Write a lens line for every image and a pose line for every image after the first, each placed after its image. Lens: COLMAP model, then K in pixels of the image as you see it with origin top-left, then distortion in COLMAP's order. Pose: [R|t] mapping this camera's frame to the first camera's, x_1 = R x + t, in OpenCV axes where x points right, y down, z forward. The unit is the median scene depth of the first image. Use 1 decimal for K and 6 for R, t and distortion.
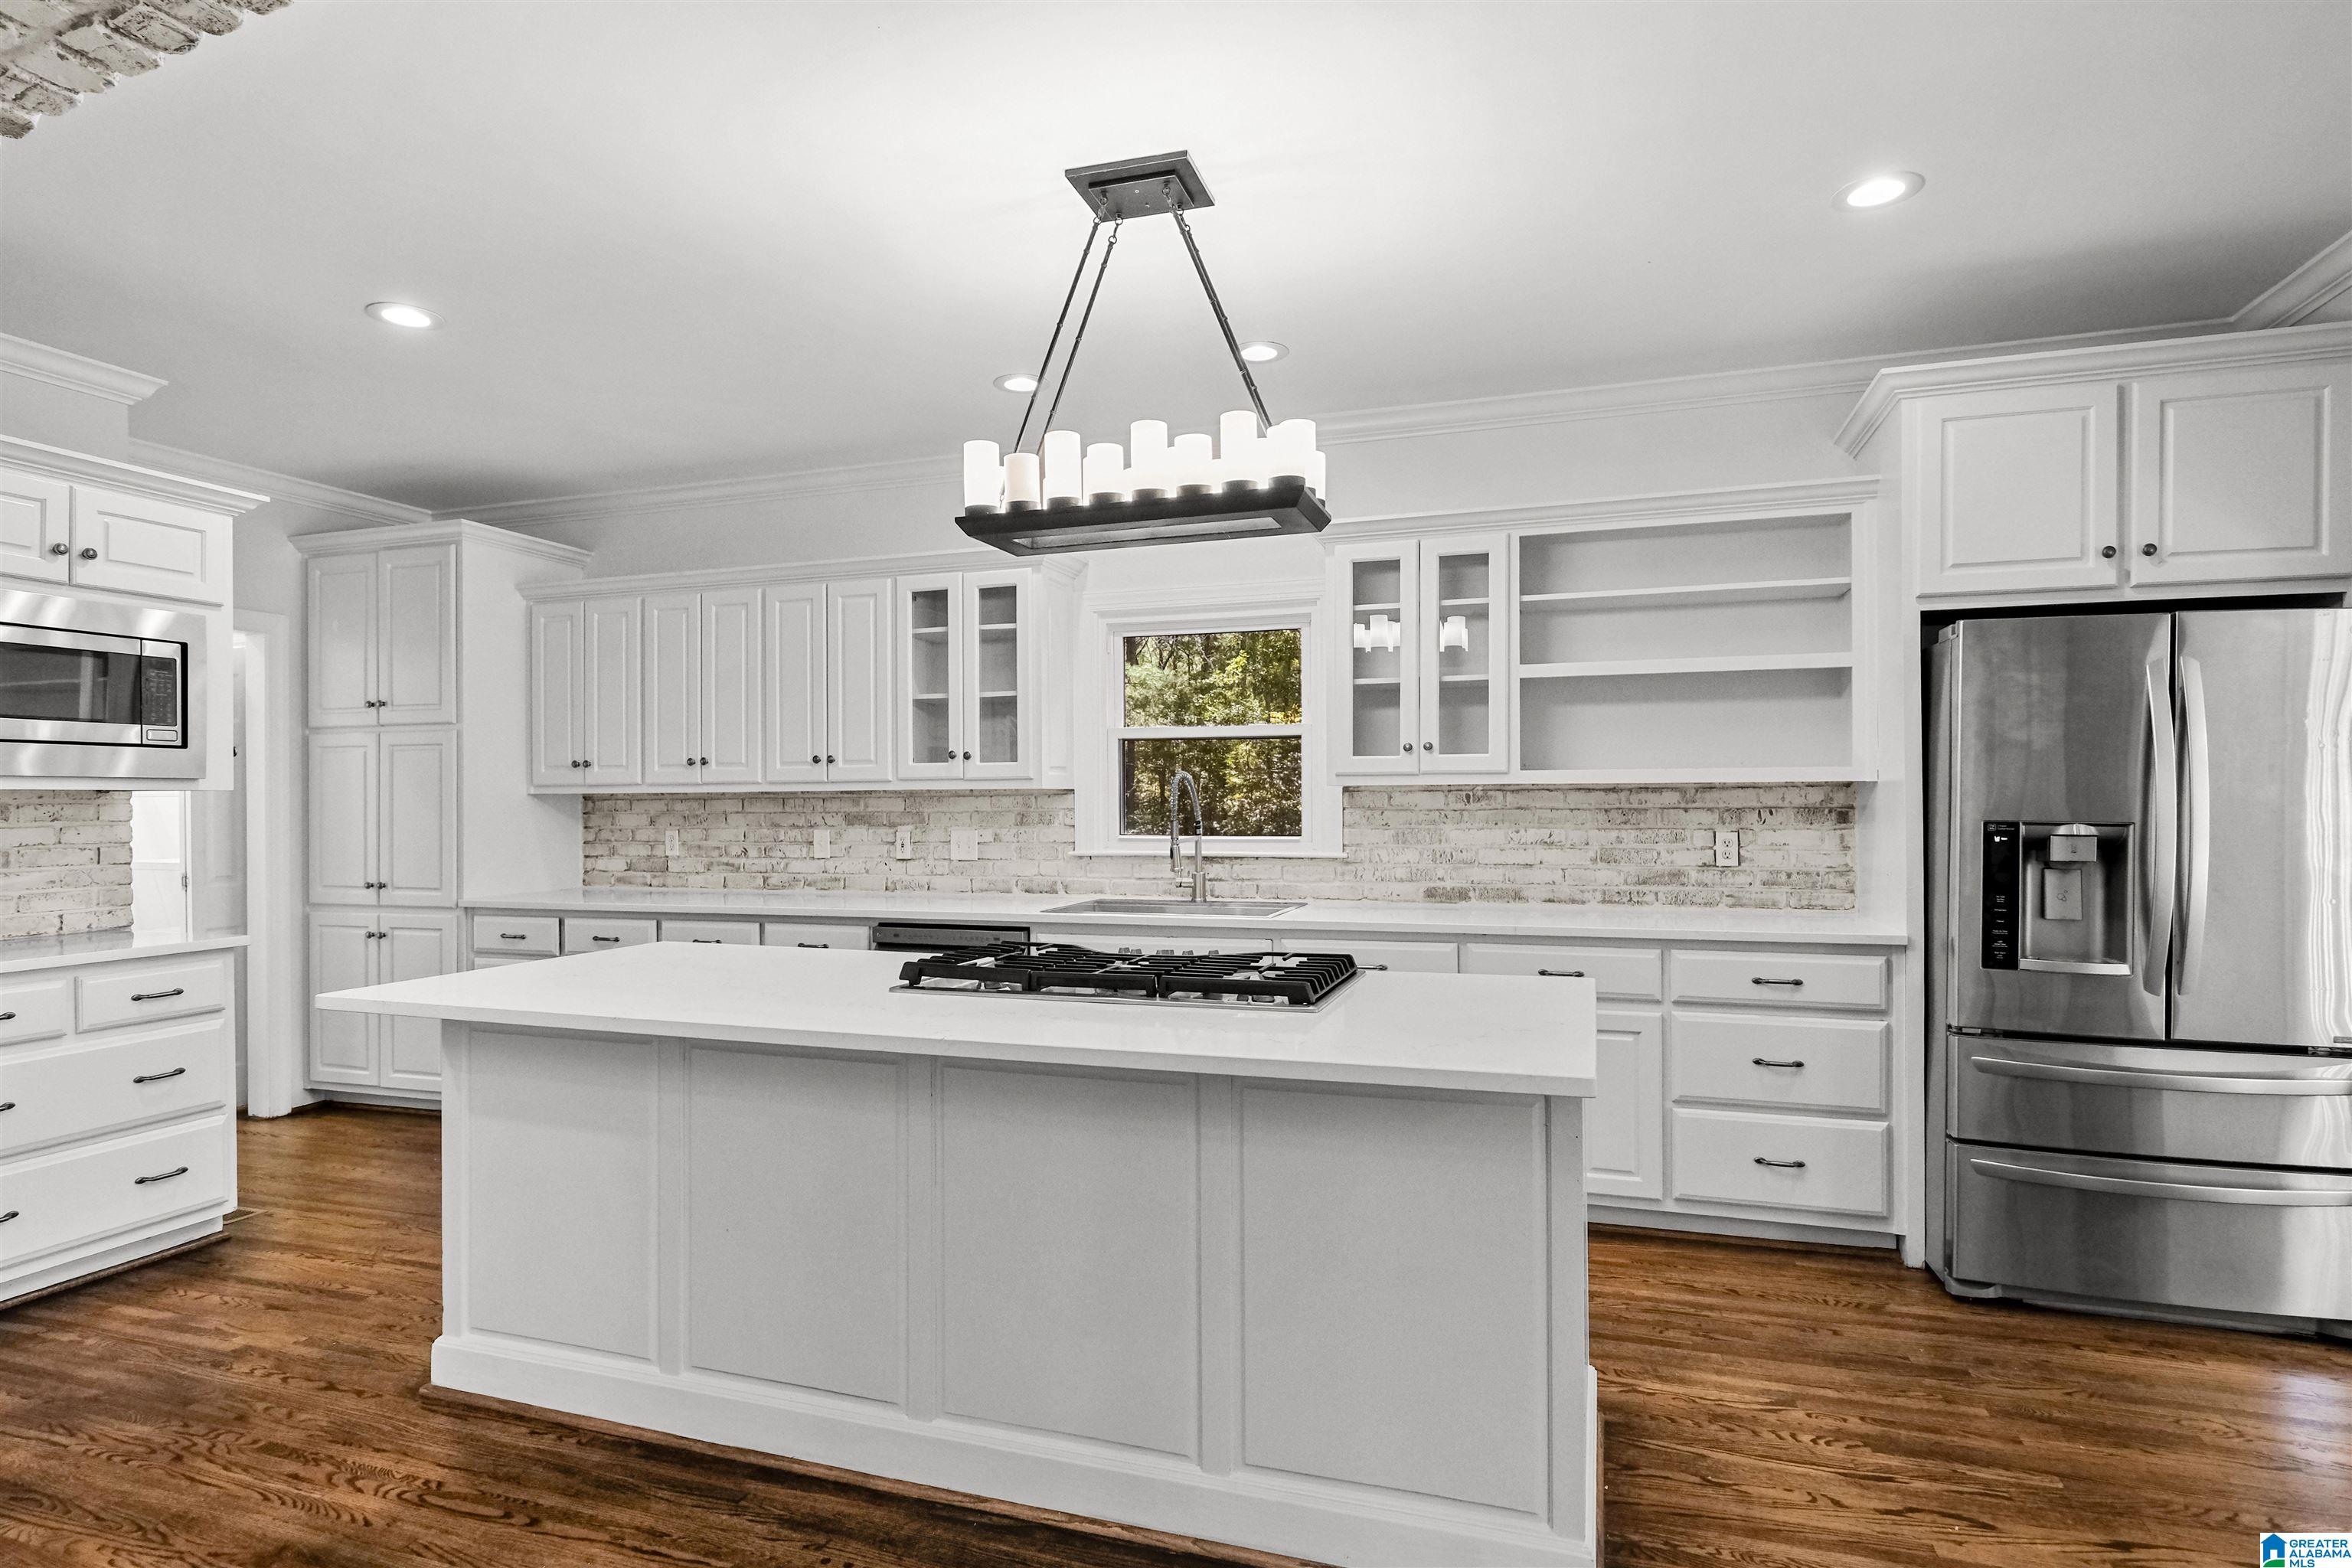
lens RADIAL K [[1211.3, 0, 1176.8], [0, 1211.3, 803.6], [0, 0, 1]] dist [0.000394, 0.000048]
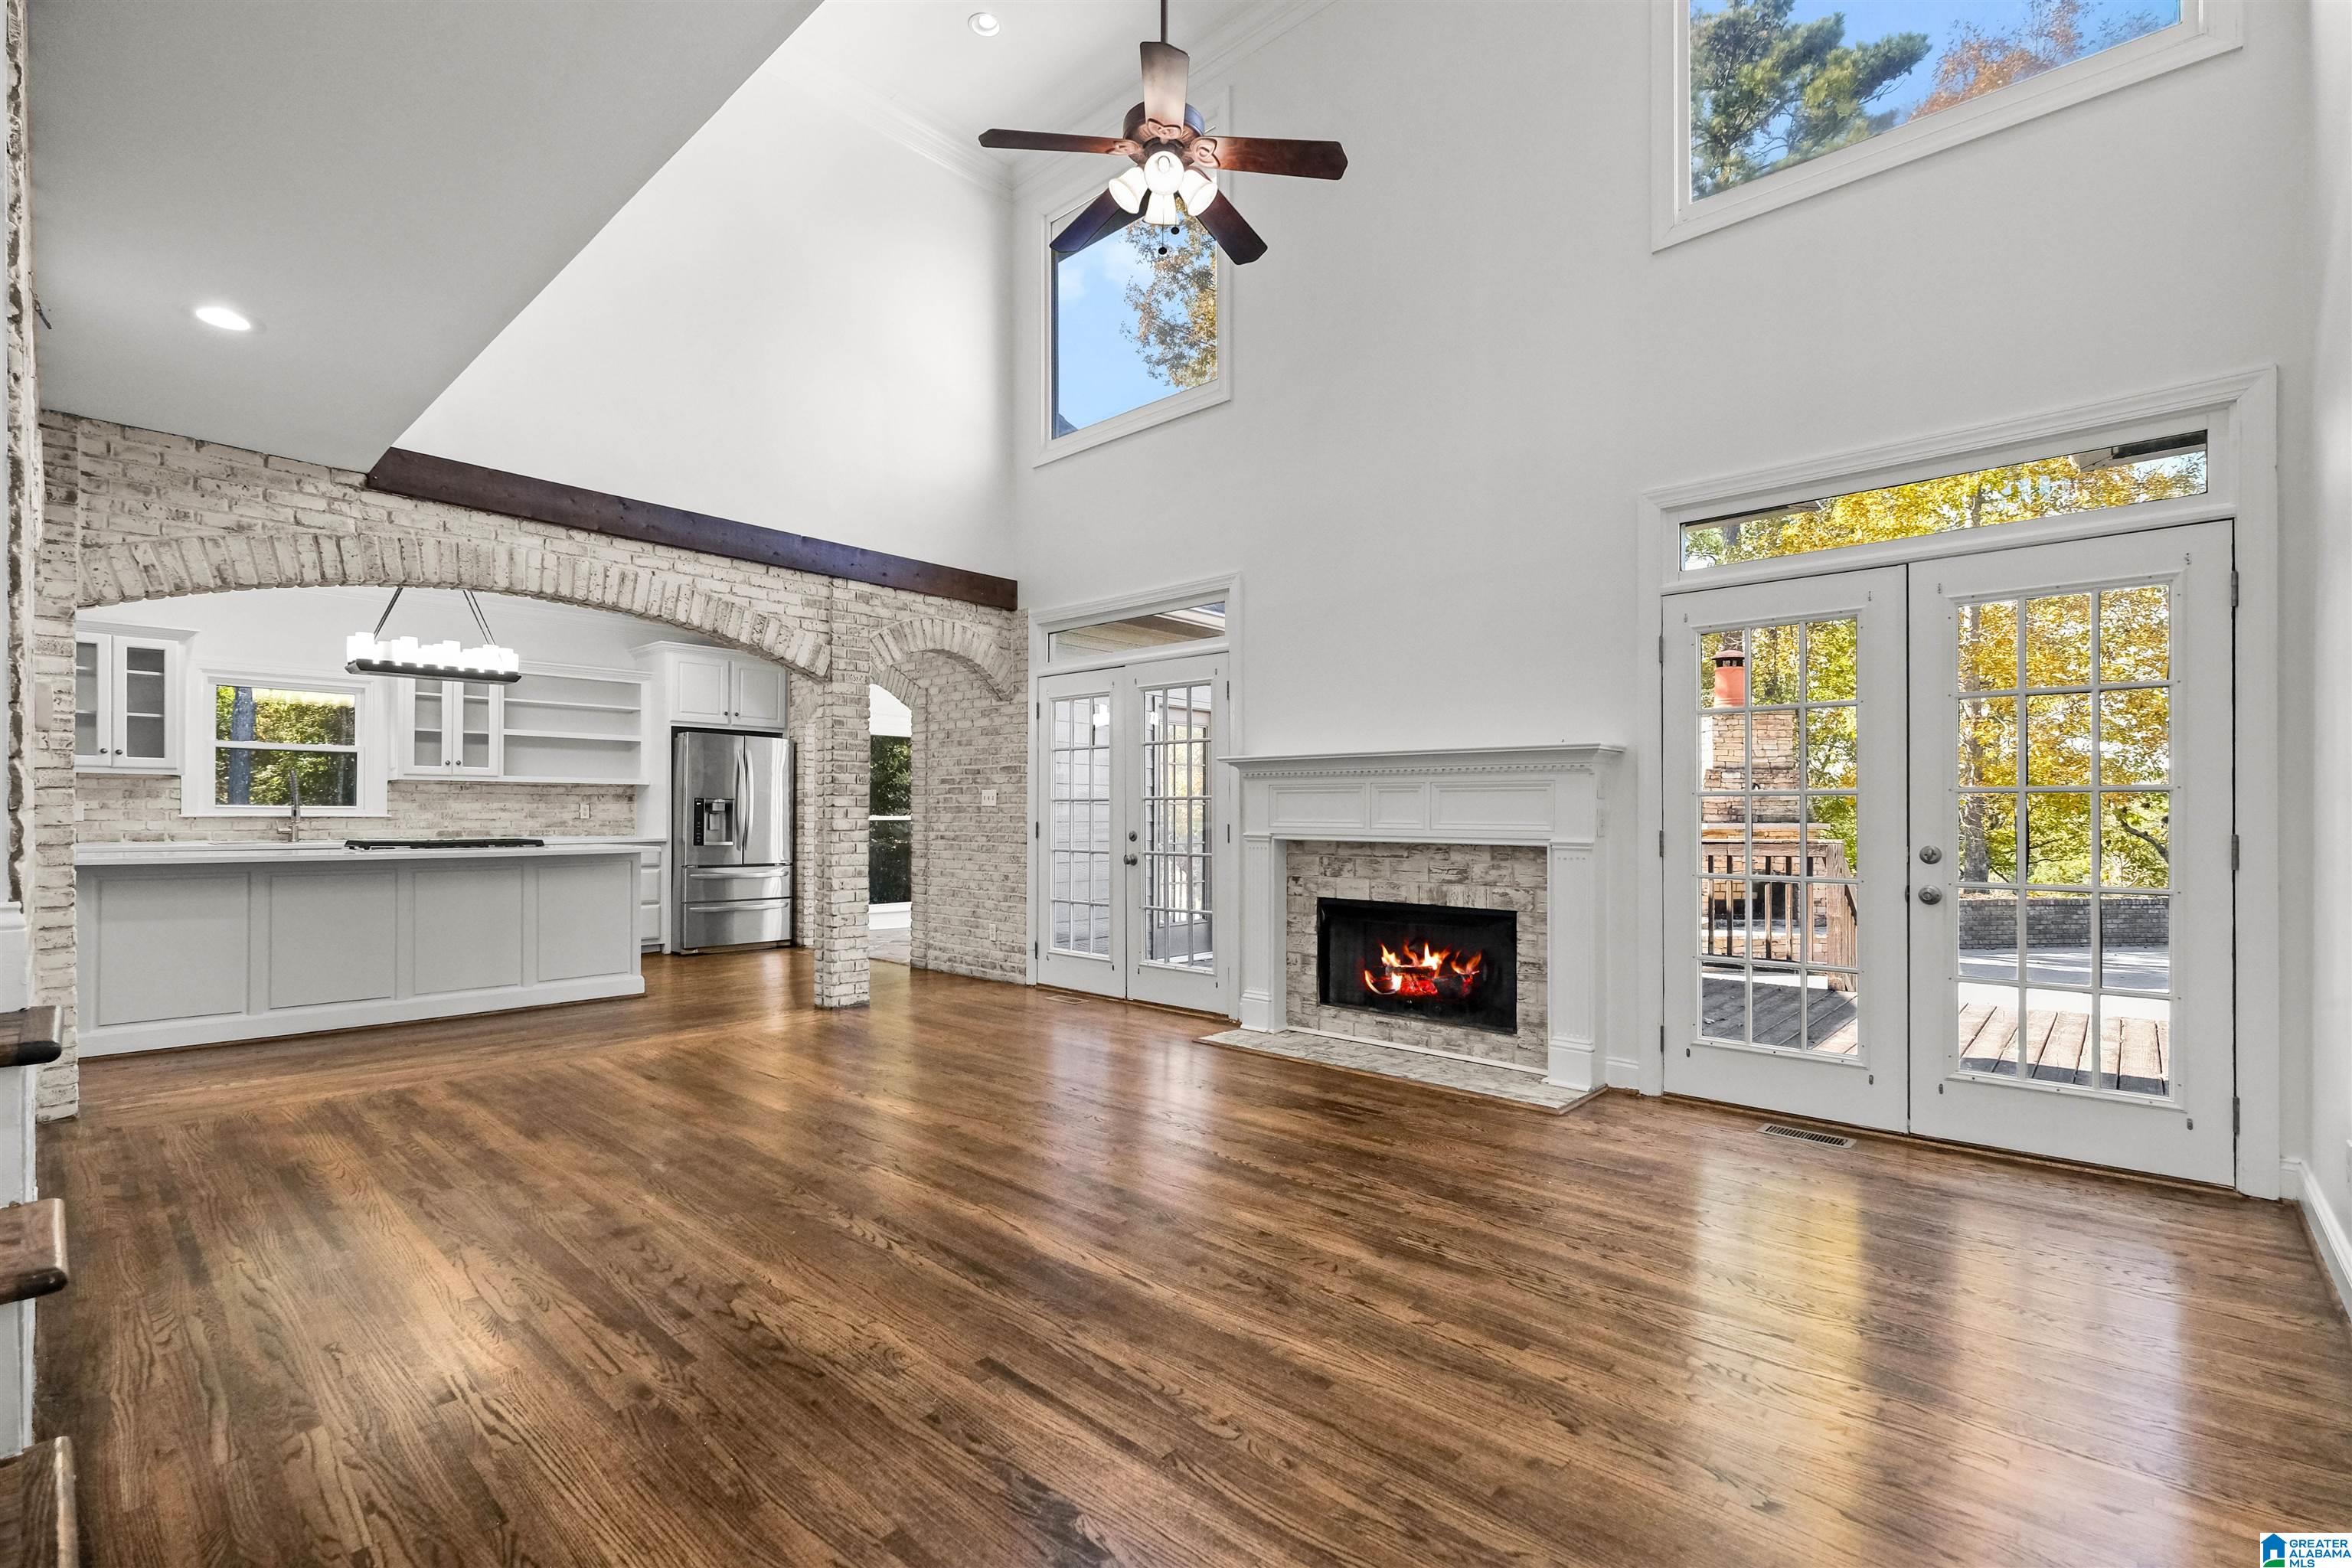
lens RADIAL K [[1053.1, 0, 1179.4], [0, 1053.1, 806.1], [0, 0, 1]] dist [-0.001792, -0.000126]
pose [[0.404469, 0.014054, 0.914444, -0.973085], [-0.001841, 0.999892, -0.014553, 0.054223], [-0.914550, 0.004202, 0.404451, -0.920149]]
